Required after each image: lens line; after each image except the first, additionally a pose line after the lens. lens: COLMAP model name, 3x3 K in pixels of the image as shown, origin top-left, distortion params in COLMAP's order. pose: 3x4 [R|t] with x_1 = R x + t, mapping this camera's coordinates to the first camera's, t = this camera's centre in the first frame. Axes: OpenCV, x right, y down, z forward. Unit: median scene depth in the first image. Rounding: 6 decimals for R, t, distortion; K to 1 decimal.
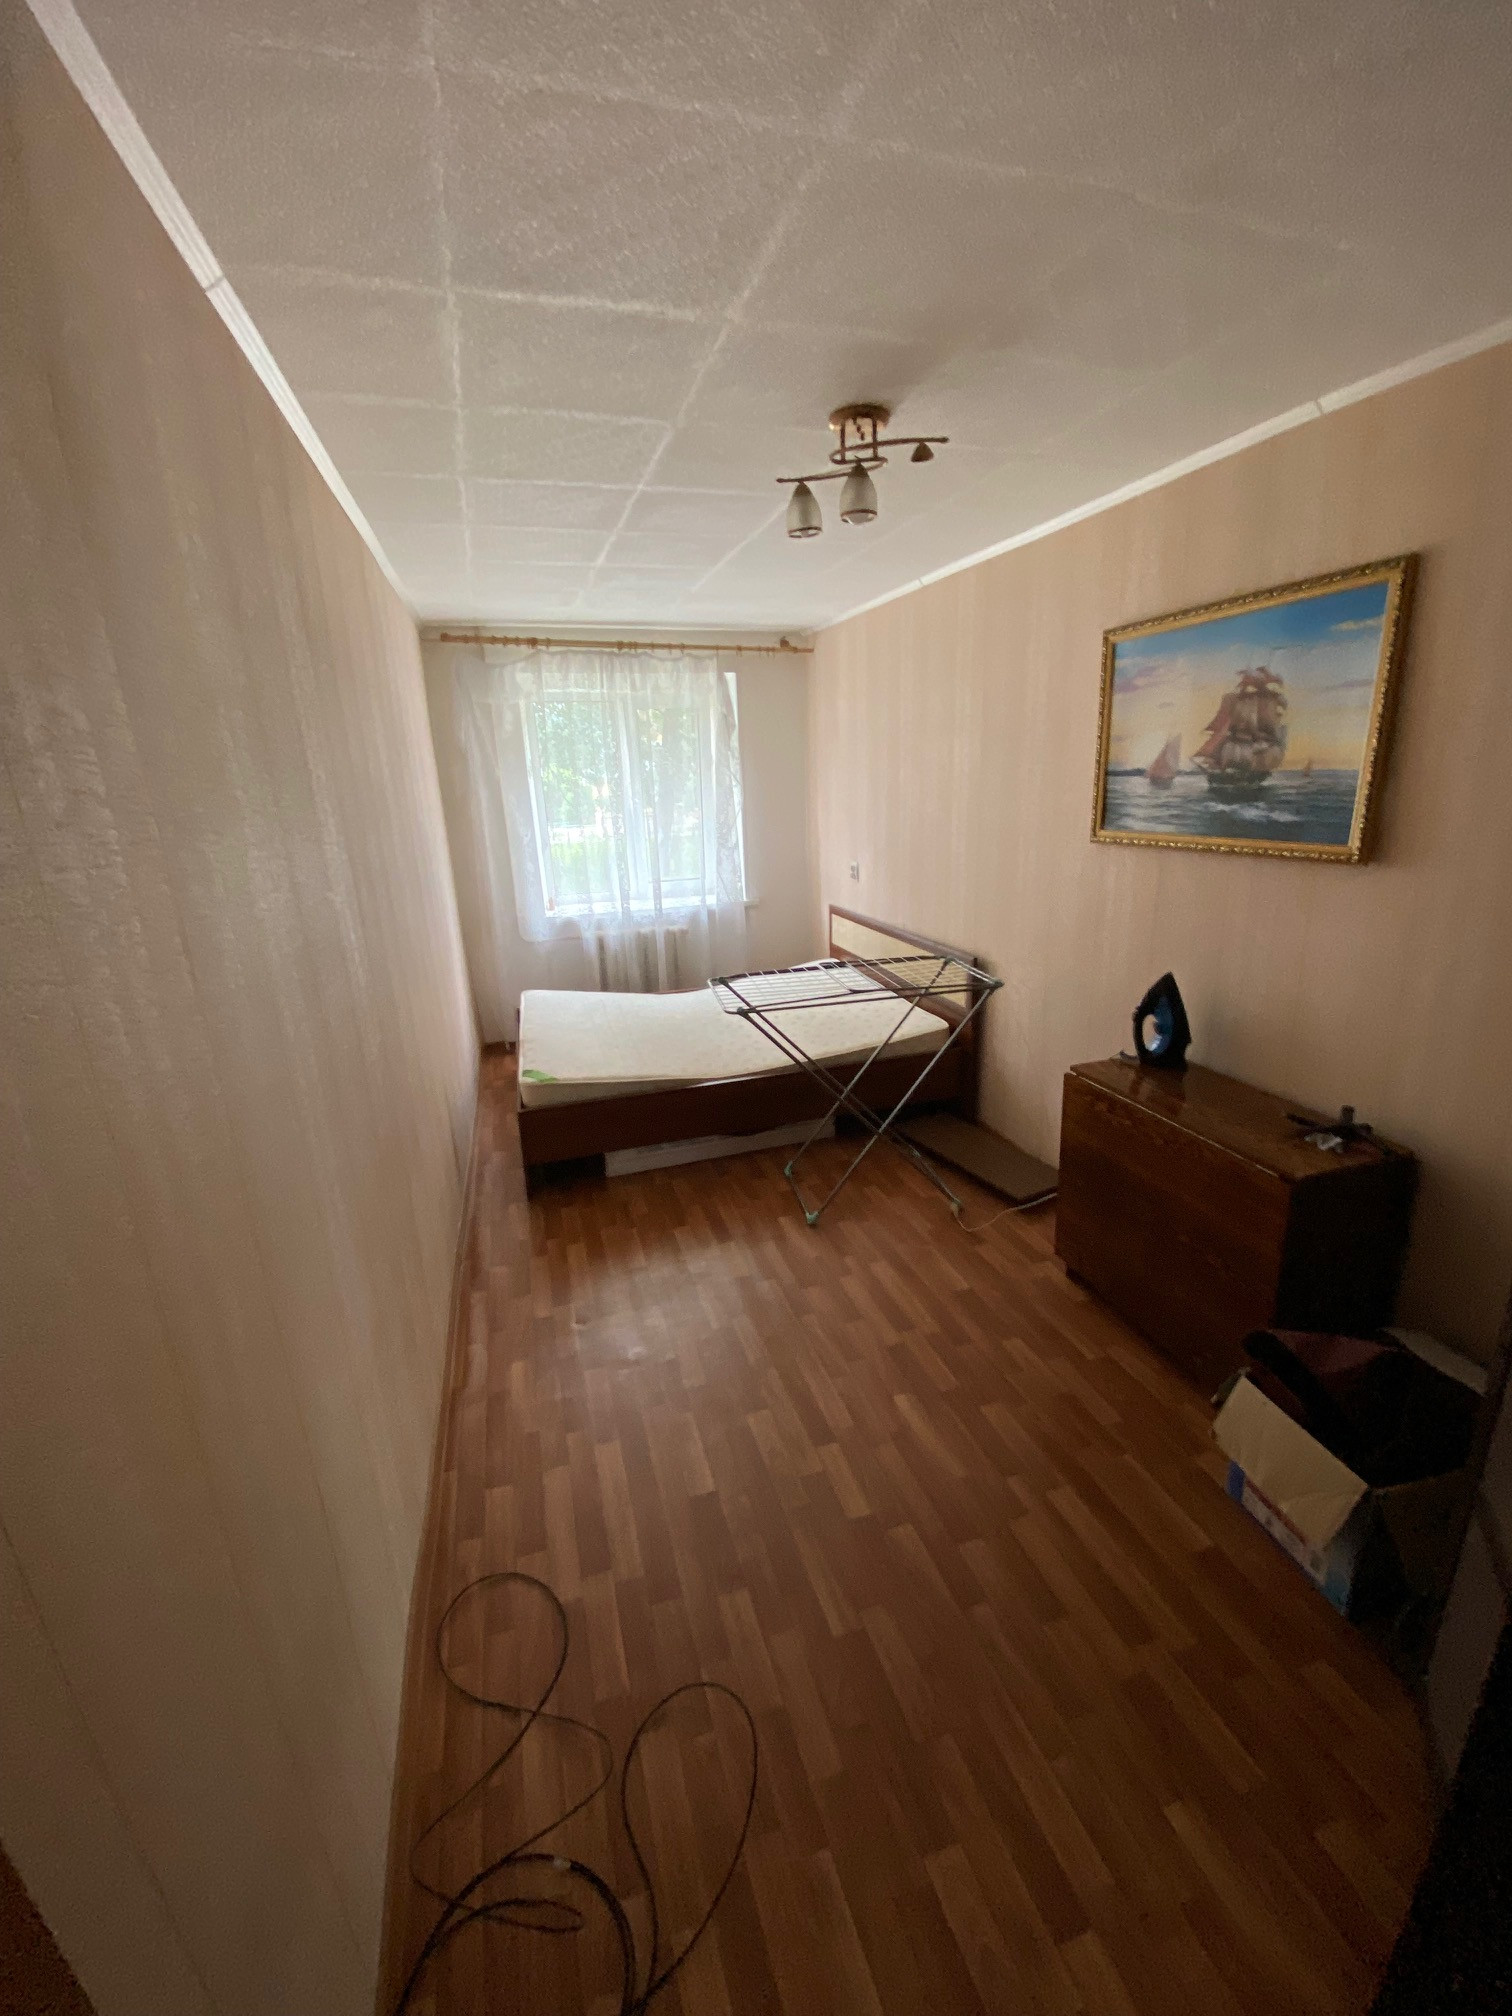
lens RADIAL K [[818.8, 0, 772.2], [0, 818.8, 1004.4], [0, 0, 1]] dist [0.007304, -0.011269]
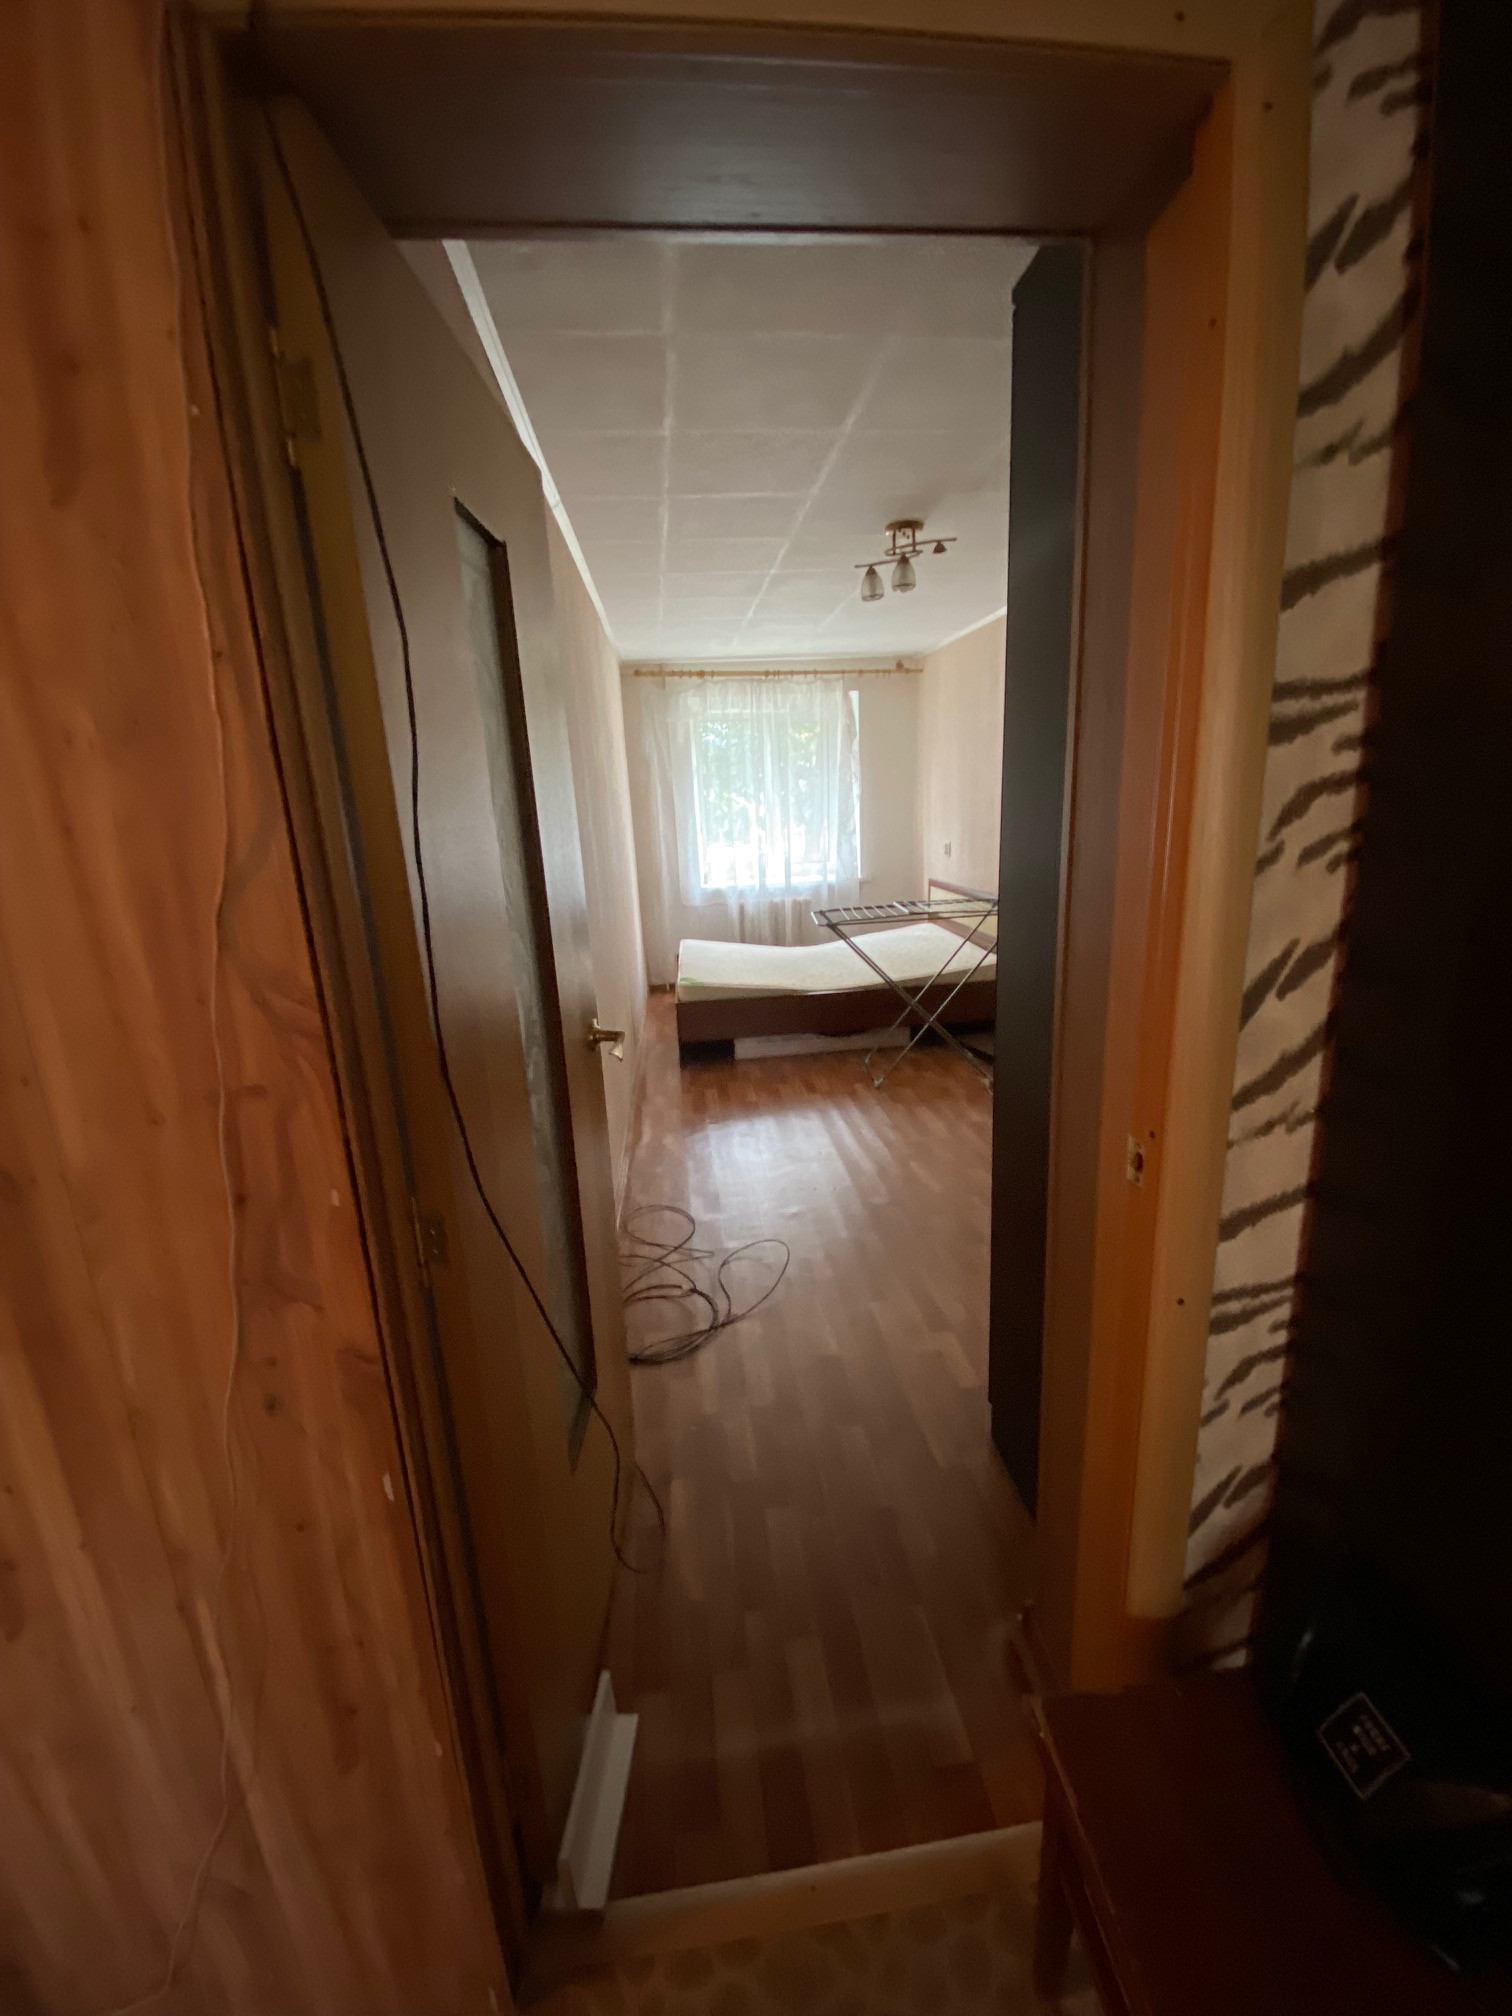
lens RADIAL K [[818.8, 0, 751.5], [0, 818.8, 1011.7], [0, 0, 1]] dist [0.007304, -0.011269]
pose [[0.978355, 0.041287, -0.202771, 0.078222], [-0.044643, 0.998931, -0.012004, 0.114068], [0.202059, 0.020797, 0.979153, -0.265812]]
